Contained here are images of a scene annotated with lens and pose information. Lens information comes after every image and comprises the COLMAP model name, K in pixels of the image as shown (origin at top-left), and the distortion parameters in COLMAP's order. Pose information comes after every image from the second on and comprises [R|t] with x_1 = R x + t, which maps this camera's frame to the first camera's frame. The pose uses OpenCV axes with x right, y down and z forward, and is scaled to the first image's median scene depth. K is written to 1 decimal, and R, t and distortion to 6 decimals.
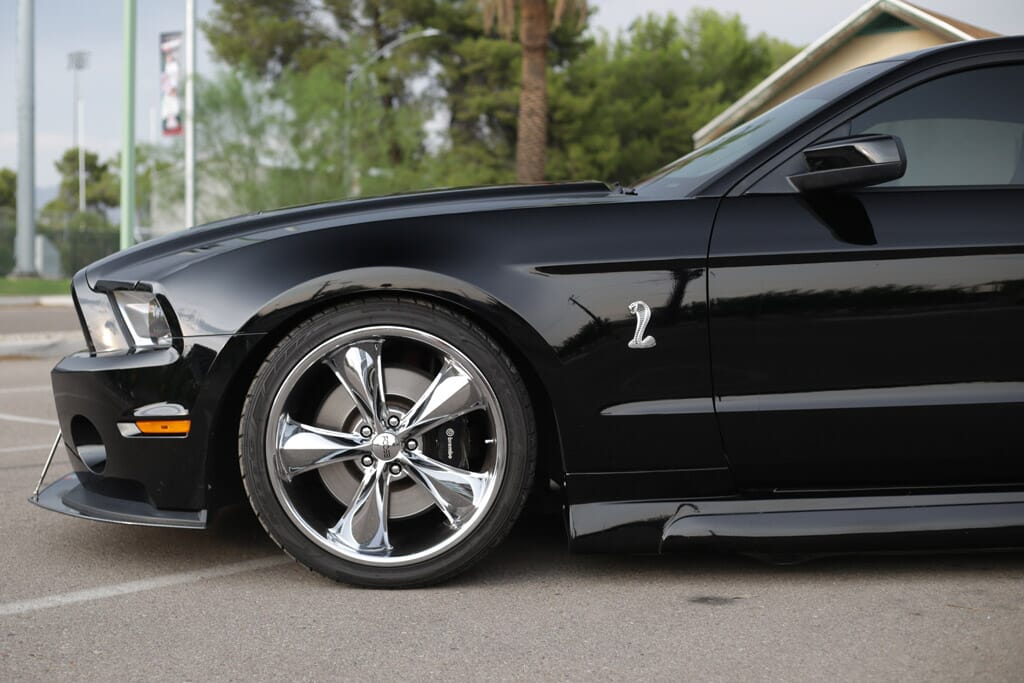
lens RADIAL K [[1450.8, 0, 512.0], [0, 1450.8, 341.5], [0, 0, 1]] dist [-0.016485, -0.465457]
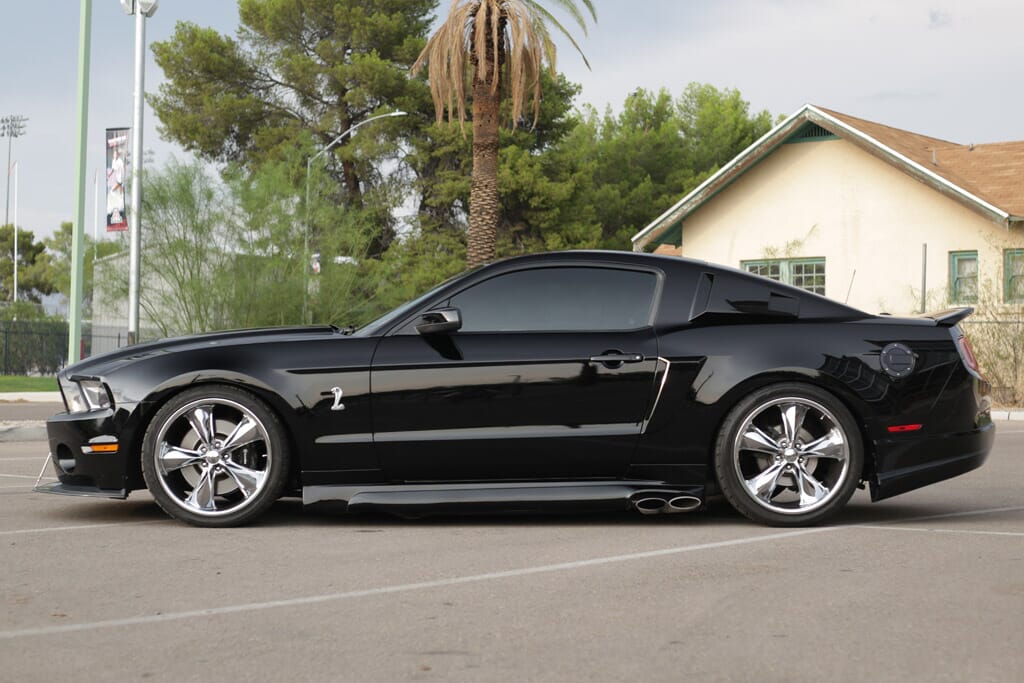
lens RADIAL K [[1625.4, 0, 512.0], [0, 1625.4, 341.5], [0, 0, 1]] dist [-0.019452, -0.036216]
pose [[0.999931, 0.007012, 0.009454, 0.027034], [-0.006376, 0.997819, -0.065701, 0.004948], [-0.009894, 0.065636, 0.997795, -0.112965]]
